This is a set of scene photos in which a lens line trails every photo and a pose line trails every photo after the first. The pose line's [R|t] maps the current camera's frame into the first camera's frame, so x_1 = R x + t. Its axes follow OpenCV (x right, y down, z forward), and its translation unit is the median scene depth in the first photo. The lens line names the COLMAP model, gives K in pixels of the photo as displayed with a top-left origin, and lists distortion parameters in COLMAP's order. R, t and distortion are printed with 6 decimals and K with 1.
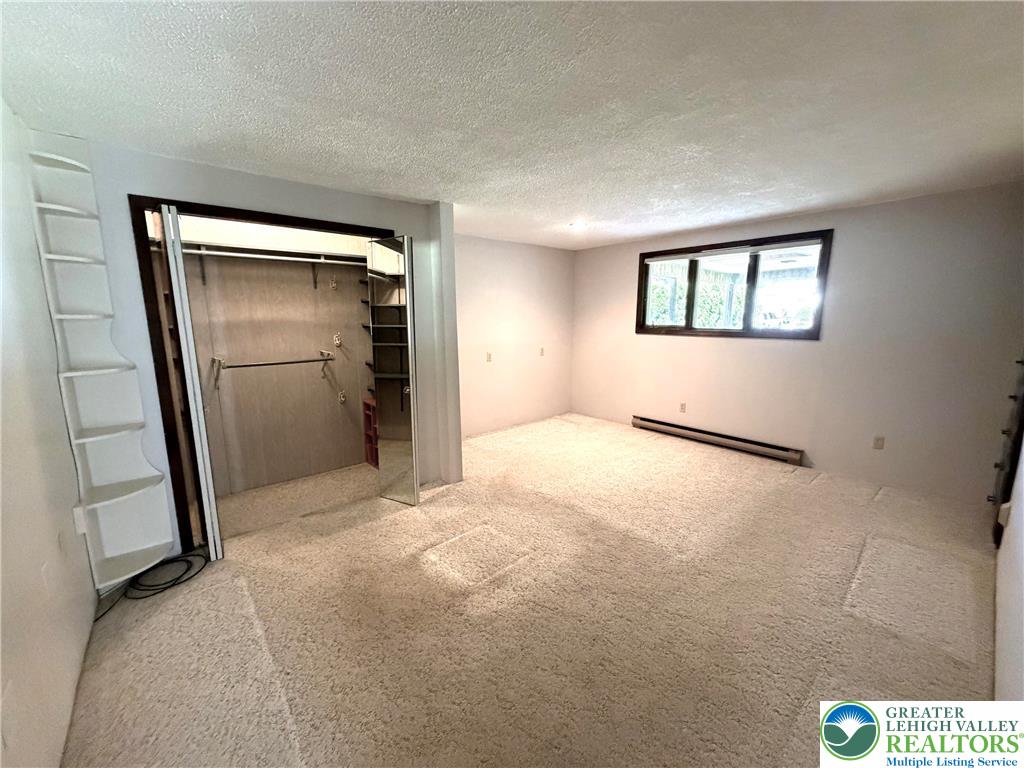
lens RADIAL K [[408.9, 0, 514.8], [0, 408.9, 388.2], [0, 0, 1]] dist [0.000411, -0.000397]
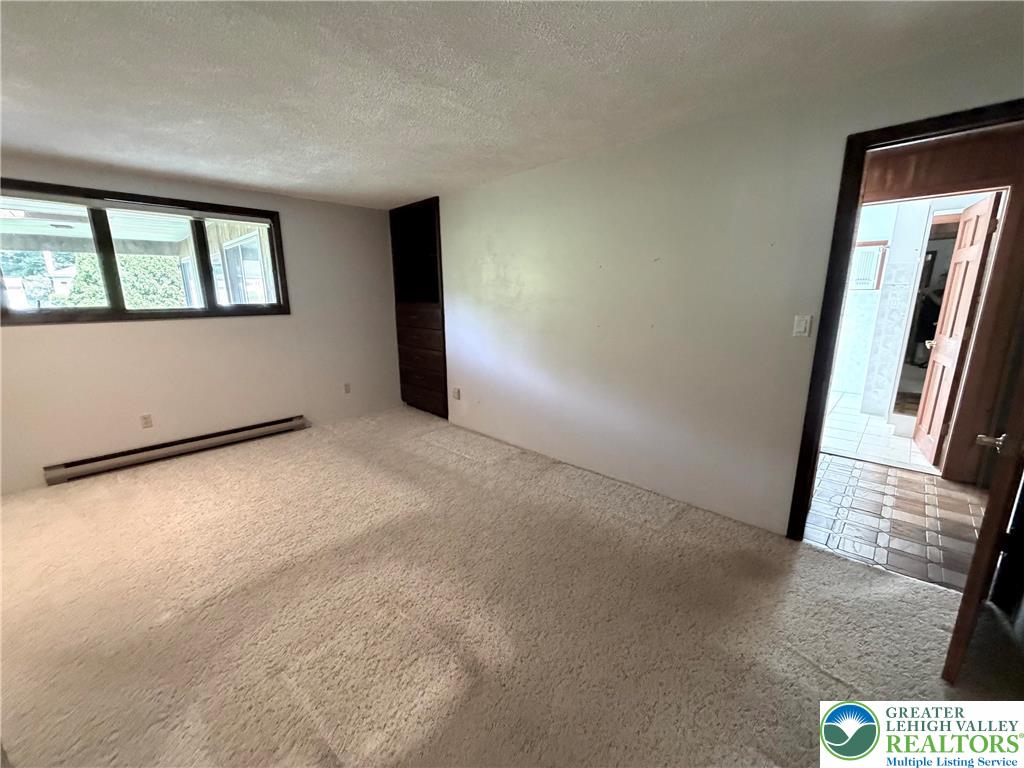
lens RADIAL K [[408.9, 0, 506.8], [0, 408.9, 384.0], [0, 0, 1]] dist [0.000411, -0.000397]
pose [[-0.081042, -0.208577, 0.974643, -0.428221], [0.186282, 0.957459, 0.220389, -0.072400], [-0.979148, 0.199419, -0.038740, 0.521387]]
